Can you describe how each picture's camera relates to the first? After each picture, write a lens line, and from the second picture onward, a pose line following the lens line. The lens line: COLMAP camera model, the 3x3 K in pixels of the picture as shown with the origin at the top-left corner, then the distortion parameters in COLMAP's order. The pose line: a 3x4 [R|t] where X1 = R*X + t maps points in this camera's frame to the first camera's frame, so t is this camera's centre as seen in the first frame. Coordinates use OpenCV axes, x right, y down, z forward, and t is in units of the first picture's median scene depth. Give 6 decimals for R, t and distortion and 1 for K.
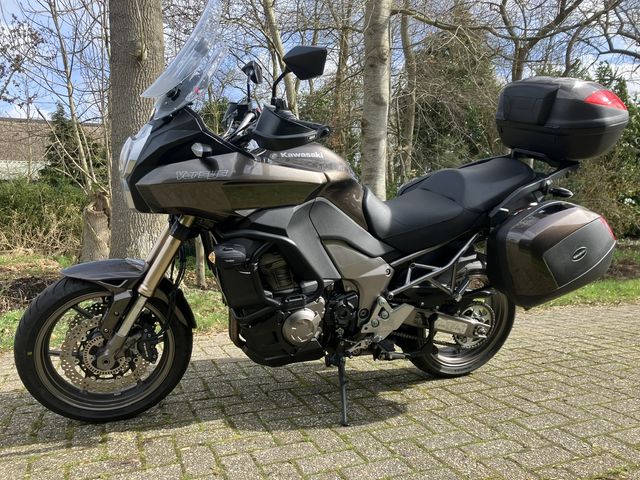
lens RADIAL K [[509.9, 0, 316.9], [0, 509.9, 231.5], [0, 0, 1]] dist [0.082563, -0.137172]
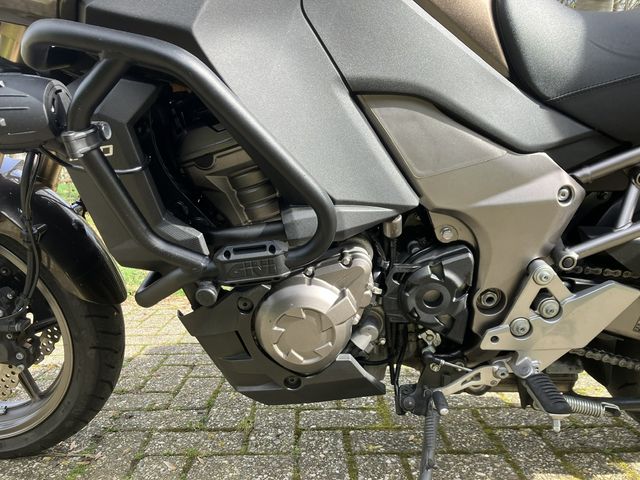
lens RADIAL K [[512.7, 0, 330.6], [0, 512.7, 238.3], [0, 0, 1]] dist [0.018901, -0.008245]
pose [[0.939201, 0.038747, -0.341174, 0.108580], [-0.005791, 0.995259, 0.097089, 0.075716], [0.343319, -0.089210, 0.934973, 0.596254]]
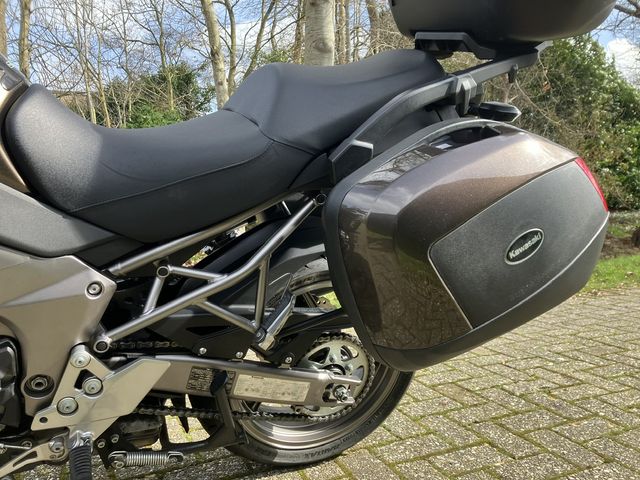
lens RADIAL K [[509.9, 0, 316.9], [0, 509.9, 231.5], [0, 0, 1]] dist [0.082563, -0.137172]
pose [[0.999274, -0.006942, 0.037447, 0.309257], [0.004988, 0.998632, 0.052046, 0.009412], [-0.037757, -0.051822, 0.997942, 0.562842]]
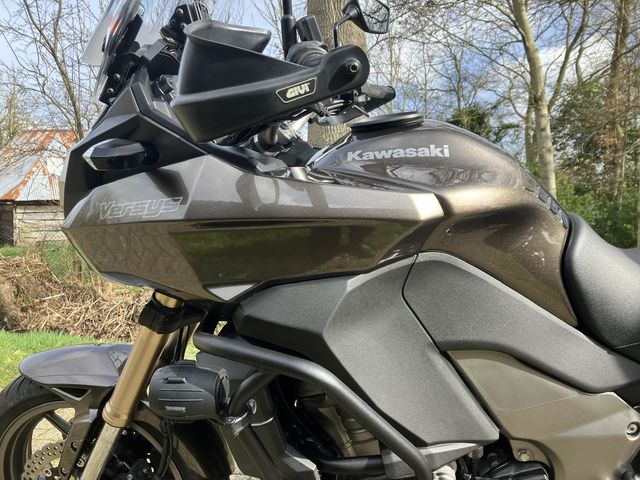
lens RADIAL K [[512.7, 0, 330.6], [0, 512.7, 238.3], [0, 0, 1]] dist [0.018901, -0.008245]
pose [[0.892726, 0.015767, -0.450324, 0.106648], [-0.018361, 0.999830, -0.001392, -0.067583], [0.450226, 0.009511, 0.892864, 0.523298]]
